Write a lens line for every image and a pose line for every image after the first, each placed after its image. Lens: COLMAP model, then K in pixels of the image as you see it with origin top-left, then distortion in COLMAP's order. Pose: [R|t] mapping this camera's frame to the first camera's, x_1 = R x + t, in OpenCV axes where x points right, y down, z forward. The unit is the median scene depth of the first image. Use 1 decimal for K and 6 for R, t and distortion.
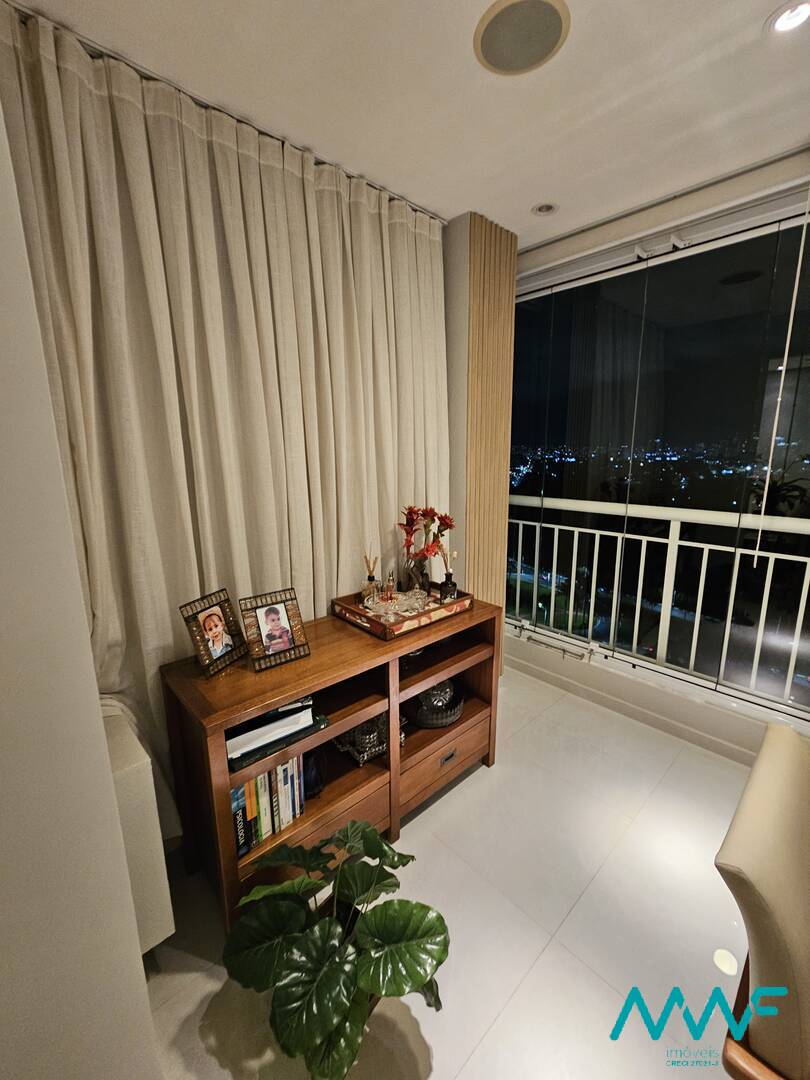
lens RADIAL K [[440.6, 0, 409.9], [0, 440.6, 535.1], [0, 0, 1]] dist [-0.002223, -0.000090]
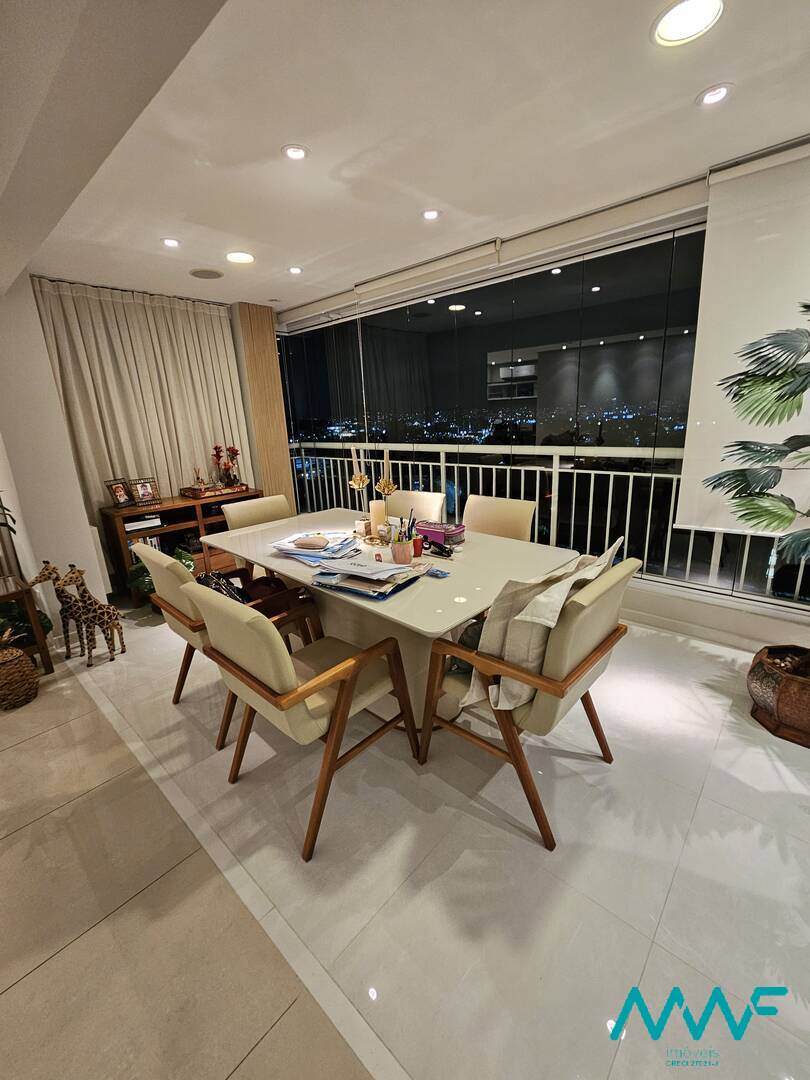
lens RADIAL K [[440.6, 0, 408.3], [0, 440.6, 532.7], [0, 0, 1]] dist [-0.002223, -0.000090]
pose [[0.996570, -0.053406, 0.063217, 0.852335], [0.049077, 0.996466, 0.068165, 0.285458], [-0.066634, -0.064828, 0.995669, -1.359941]]
